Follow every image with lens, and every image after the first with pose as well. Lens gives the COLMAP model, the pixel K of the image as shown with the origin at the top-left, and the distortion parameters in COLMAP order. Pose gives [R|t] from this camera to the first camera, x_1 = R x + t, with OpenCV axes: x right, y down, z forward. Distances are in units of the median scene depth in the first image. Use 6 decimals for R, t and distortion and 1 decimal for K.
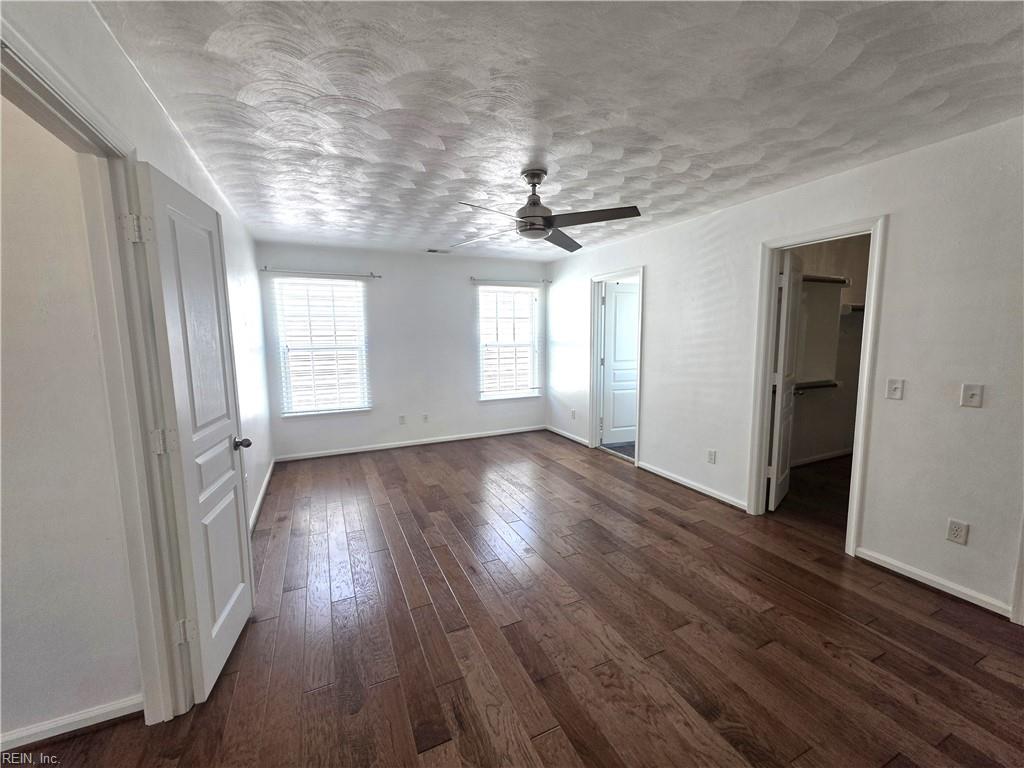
lens RADIAL K [[425.4, 0, 512.0], [0, 425.4, 384.0], [0, 0, 1]] dist [0.001723, 0.000211]
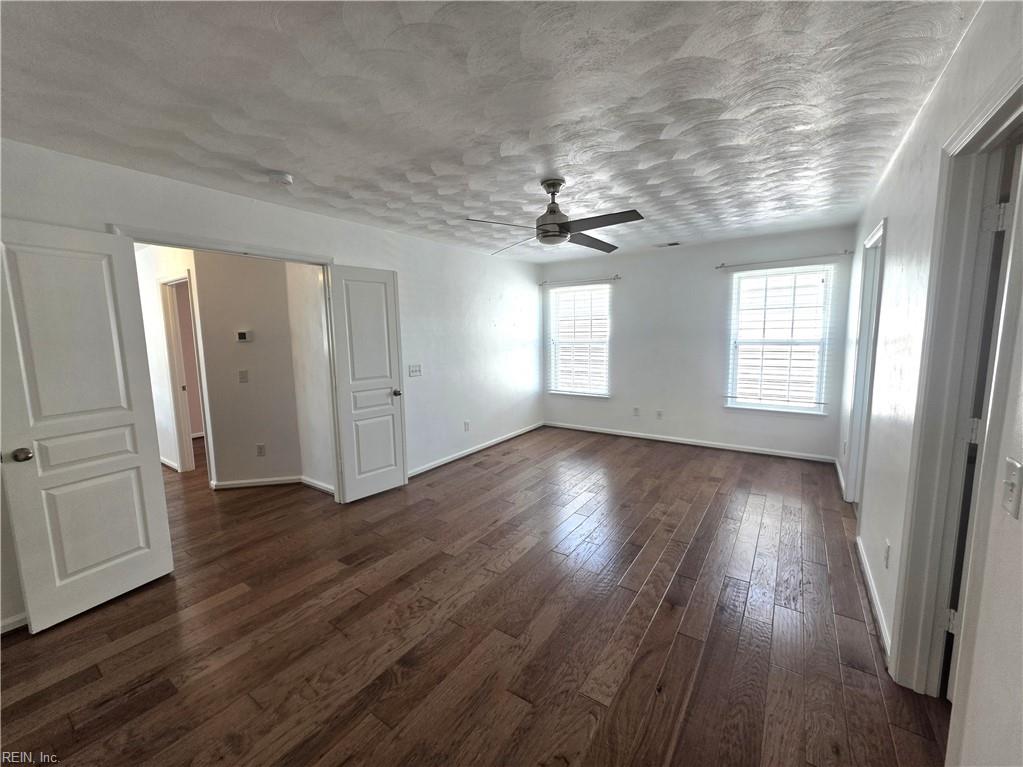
lens RADIAL K [[433.0, 0, 512.2], [0, 433.0, 381.1], [0, 0, 1]] dist [-0.000095, -0.000043]
pose [[0.474251, 0.100641, -0.874619, 0.750152], [-0.090400, 0.993760, 0.065332, -0.047496], [0.875736, 0.048081, 0.480389, 0.309957]]
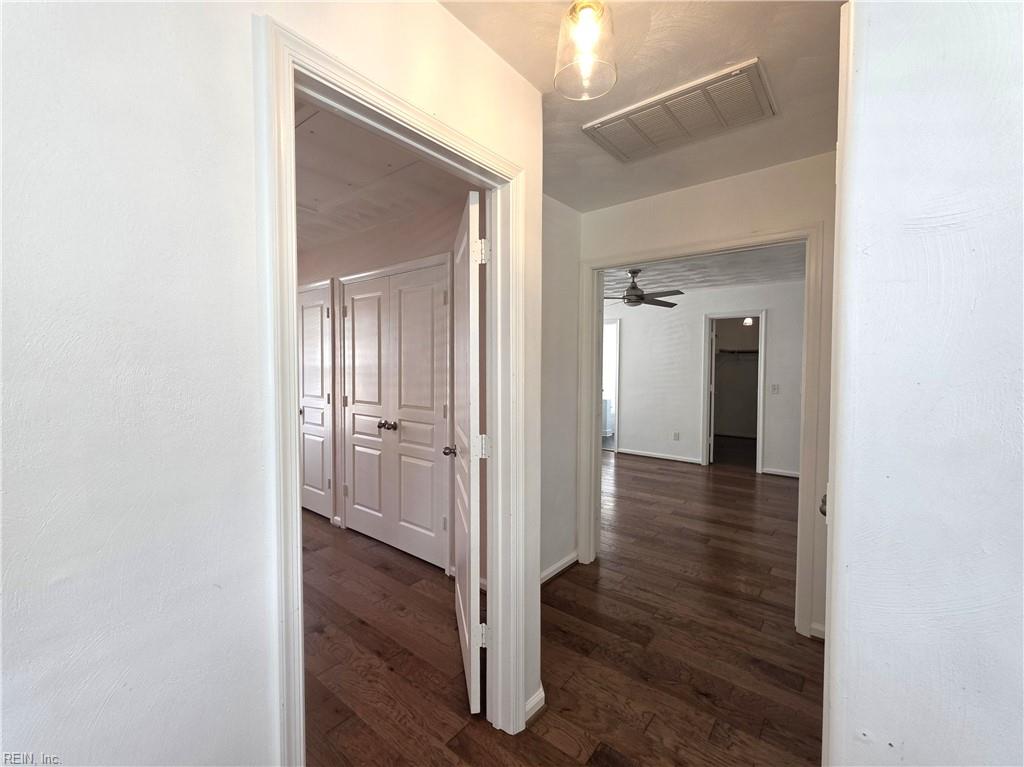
lens RADIAL K [[433.4, 0, 512.7], [0, 433.4, 381.1], [0, 0, 1]] dist [-0.000095, -0.000043]
pose [[0.897049, 0.003457, 0.441918, -0.908521], [0.036218, 0.996030, -0.081312, 0.074408], [-0.440445, 0.088946, 0.893363, -0.275305]]
